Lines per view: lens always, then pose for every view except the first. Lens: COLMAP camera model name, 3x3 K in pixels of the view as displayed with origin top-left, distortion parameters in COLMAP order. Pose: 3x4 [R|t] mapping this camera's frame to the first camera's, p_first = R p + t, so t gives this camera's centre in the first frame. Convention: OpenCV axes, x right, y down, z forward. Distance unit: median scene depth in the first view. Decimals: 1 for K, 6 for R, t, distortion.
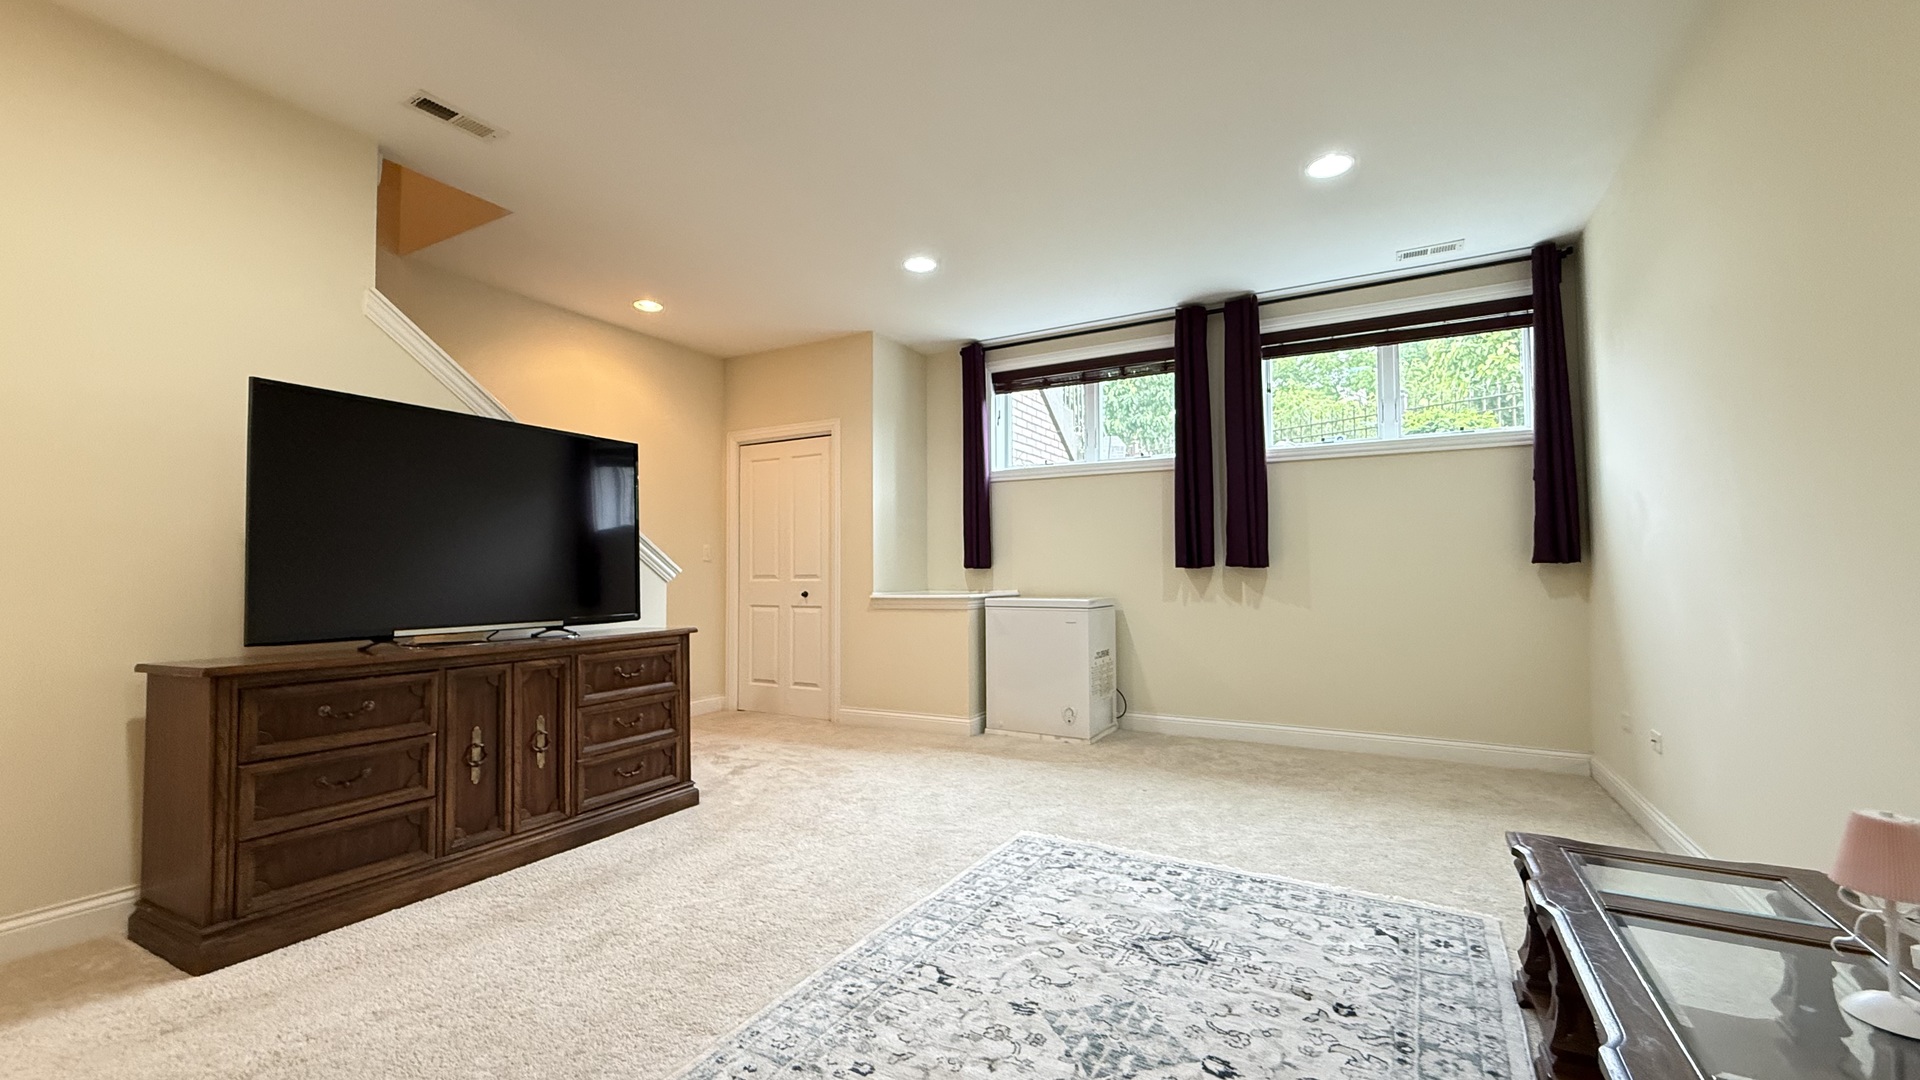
lens RADIAL K [[770.4, 0, 962.5], [0, 770.4, 538.5], [0, 0, 1]] dist [0.002001, -0.000459]
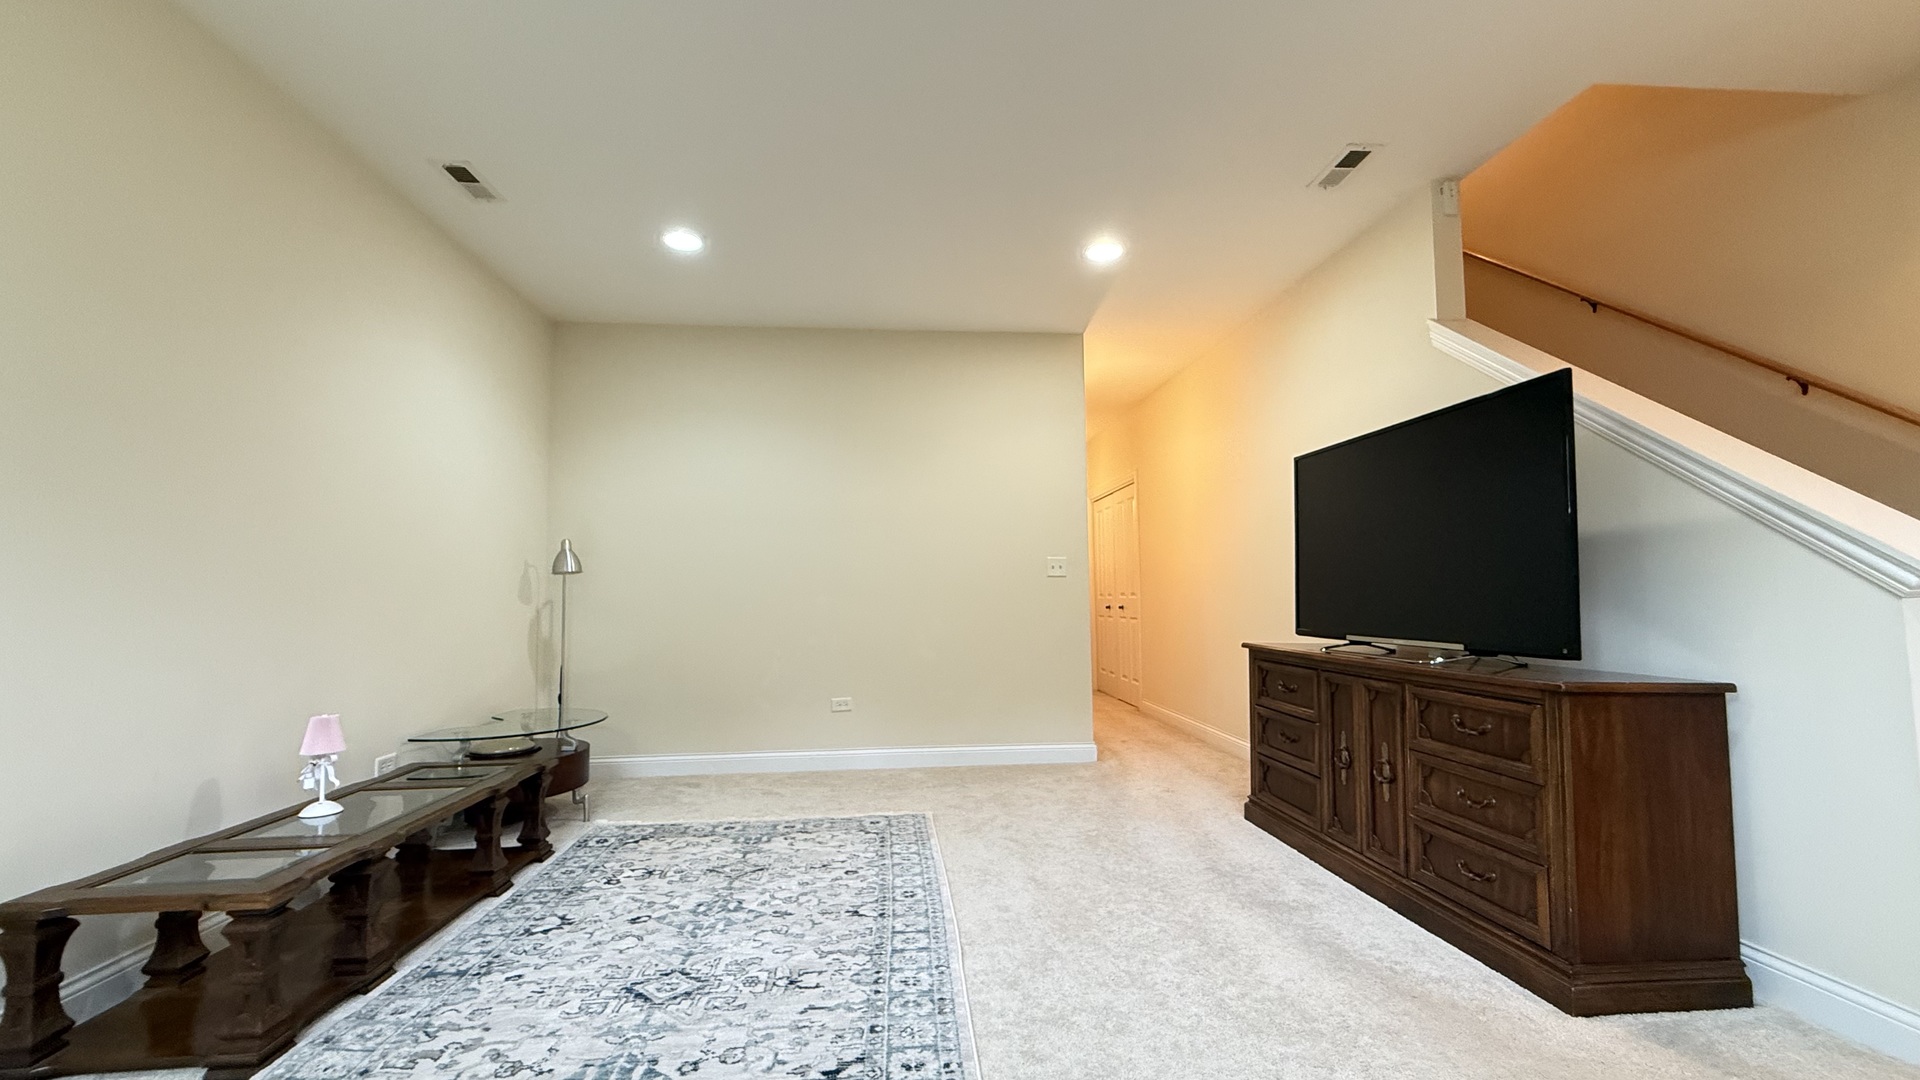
lens RADIAL K [[770.4, 0, 962.5], [0, 770.4, 538.5], [0, 0, 1]] dist [0.002001, -0.000459]
pose [[-0.823536, -0.026810, -0.566630, 0.406415], [0.041988, 0.993262, -0.108021, 0.073075], [0.565708, -0.112751, -0.816861, 1.584356]]
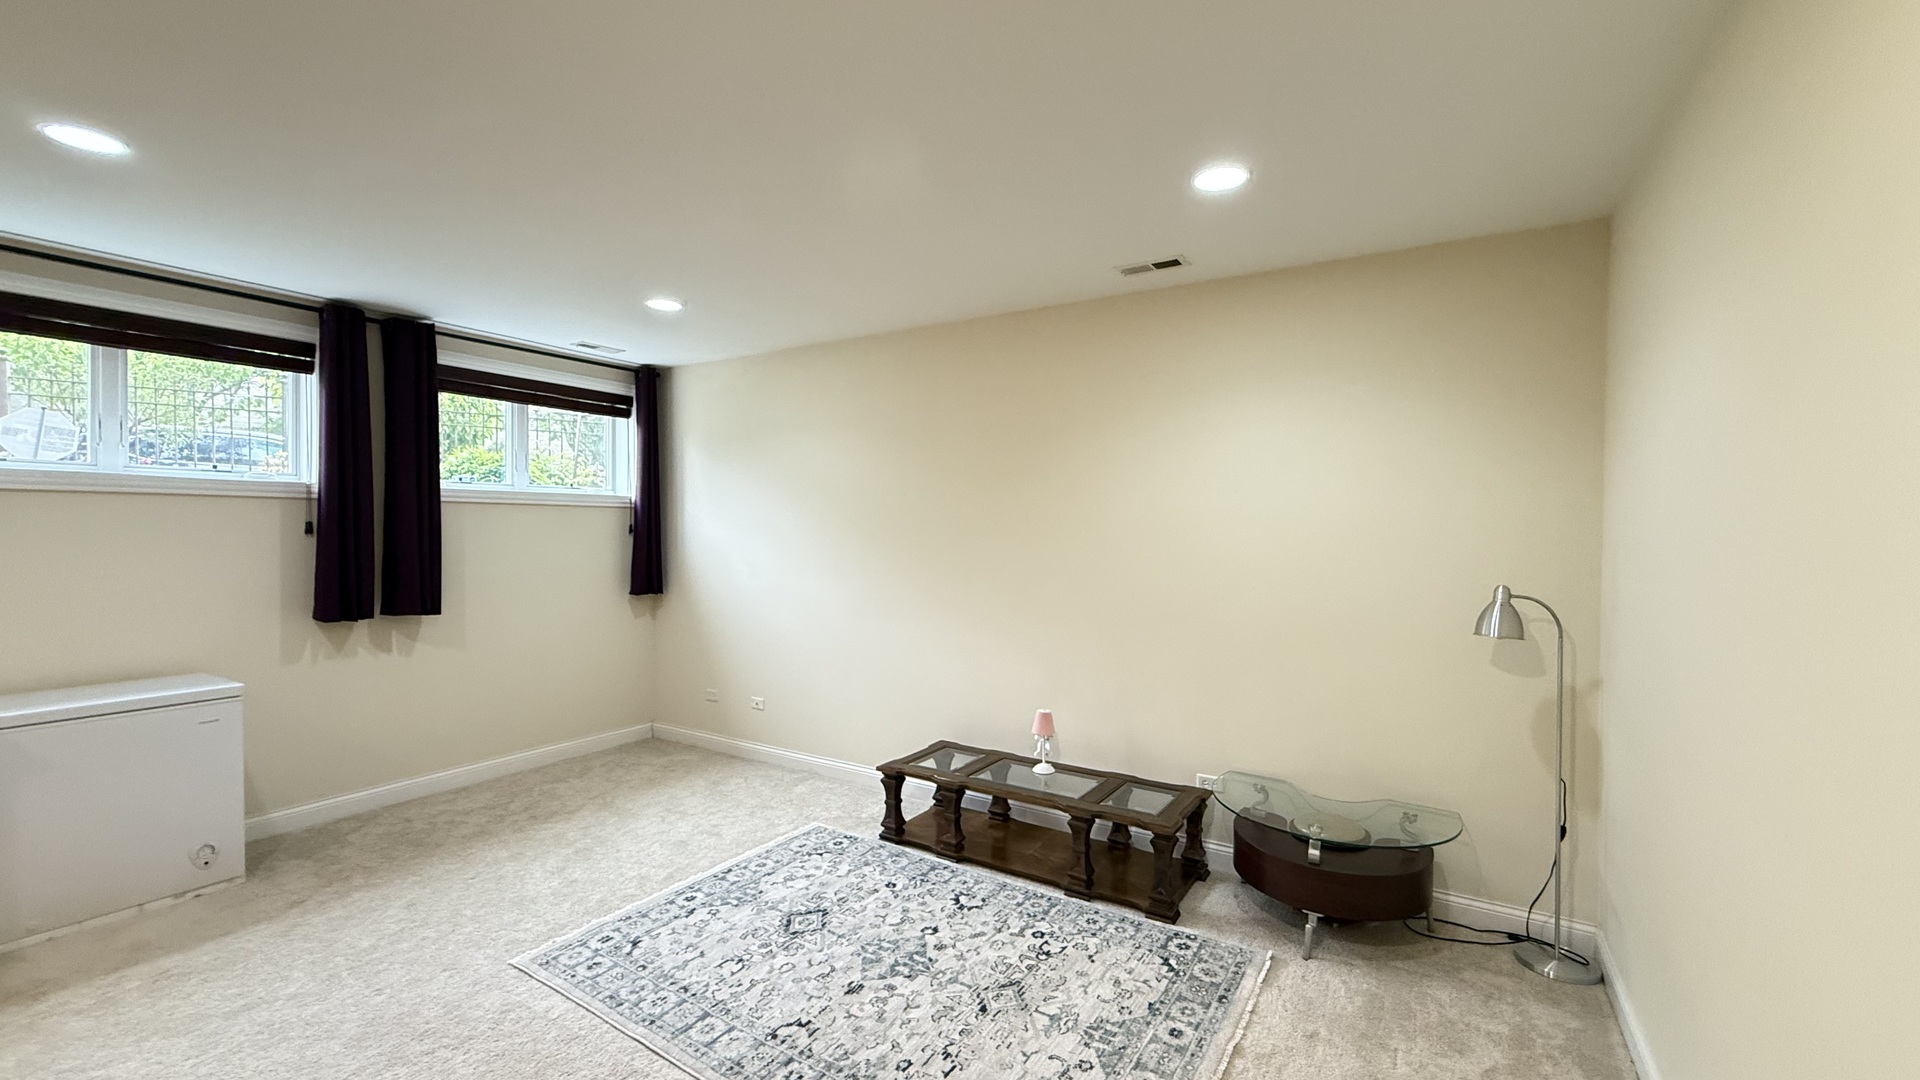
lens RADIAL K [[770.4, 0, 962.5], [0, 770.4, 538.5], [0, 0, 1]] dist [0.002001, -0.000459]
pose [[0.049346, -0.009793, 0.998734, -0.889656], [-0.051406, 0.998602, 0.012331, -0.169095], [-0.997458, -0.051949, 0.048773, 0.516120]]
